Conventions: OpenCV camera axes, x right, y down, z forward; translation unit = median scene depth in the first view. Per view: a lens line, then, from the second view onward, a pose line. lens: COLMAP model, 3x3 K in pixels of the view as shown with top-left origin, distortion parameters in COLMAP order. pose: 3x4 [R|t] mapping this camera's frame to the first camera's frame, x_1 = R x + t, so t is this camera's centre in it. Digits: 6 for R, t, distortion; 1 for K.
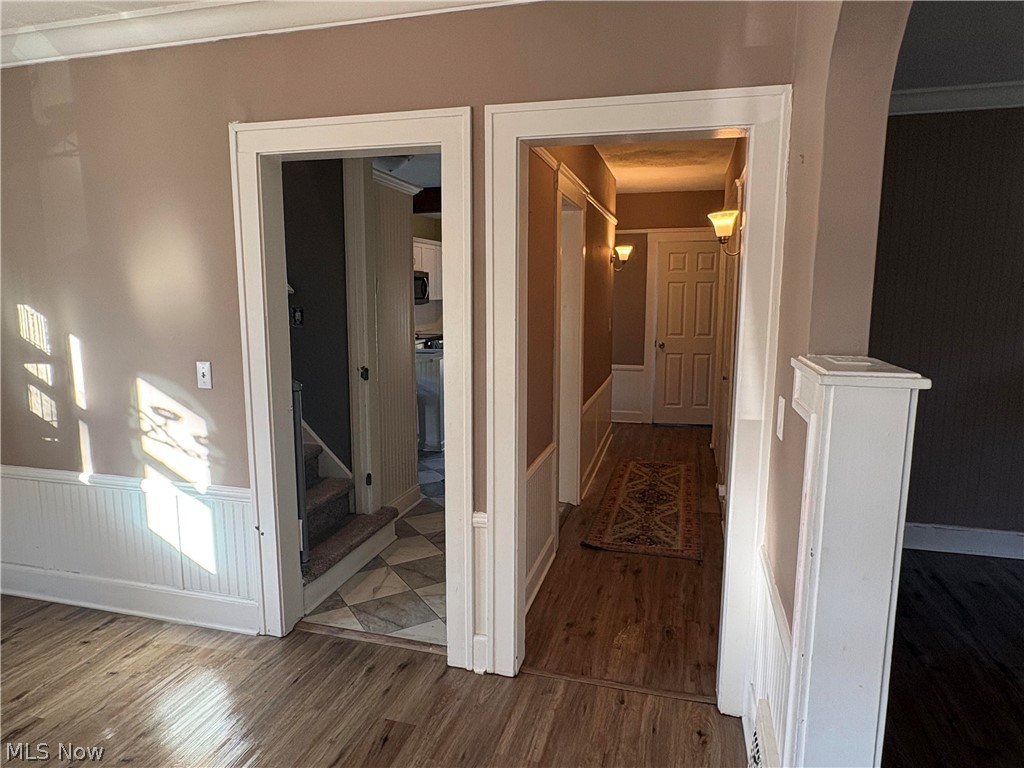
lens RADIAL K [[646.8, 0, 512.0], [0, 646.8, 384.0], [0, 0, 1]] dist [0.001275, 0.003268]
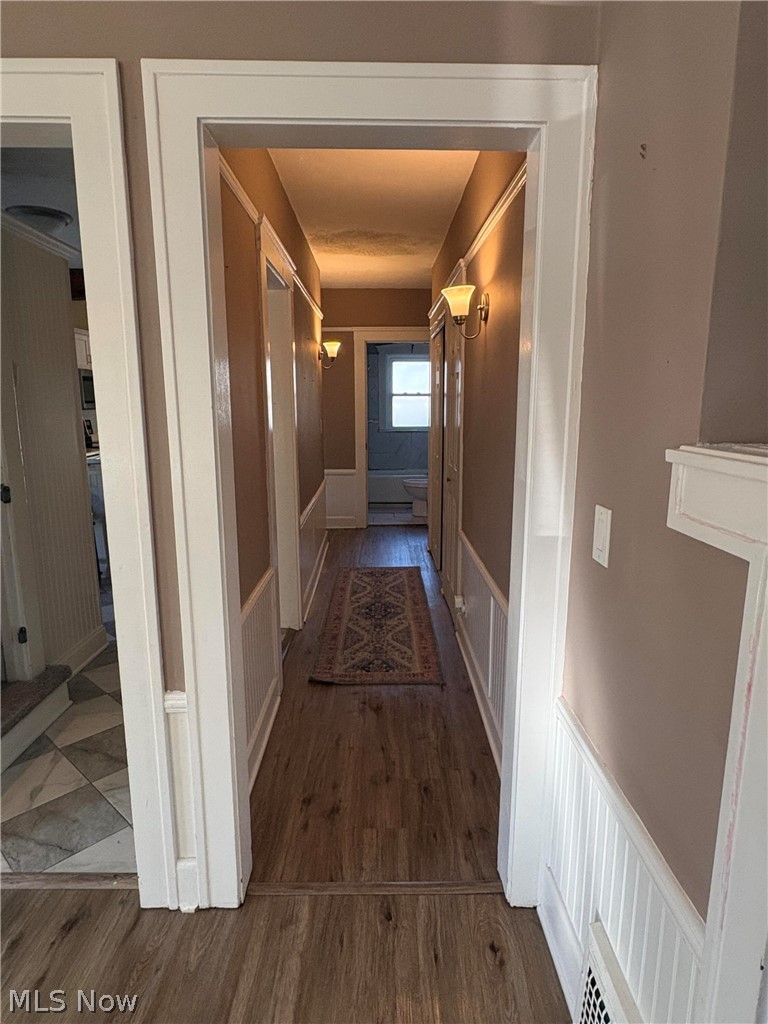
lens RADIAL K [[601.8, 0, 388.4], [0, 601.8, 511.6], [0, 0, 1]] dist [0.001496, 0.000544]
pose [[0.960851, -0.054429, 0.271667, 0.003729], [0.043552, 0.997996, 0.045913, -0.009172], [-0.273621, -0.032284, 0.961296, 0.248898]]
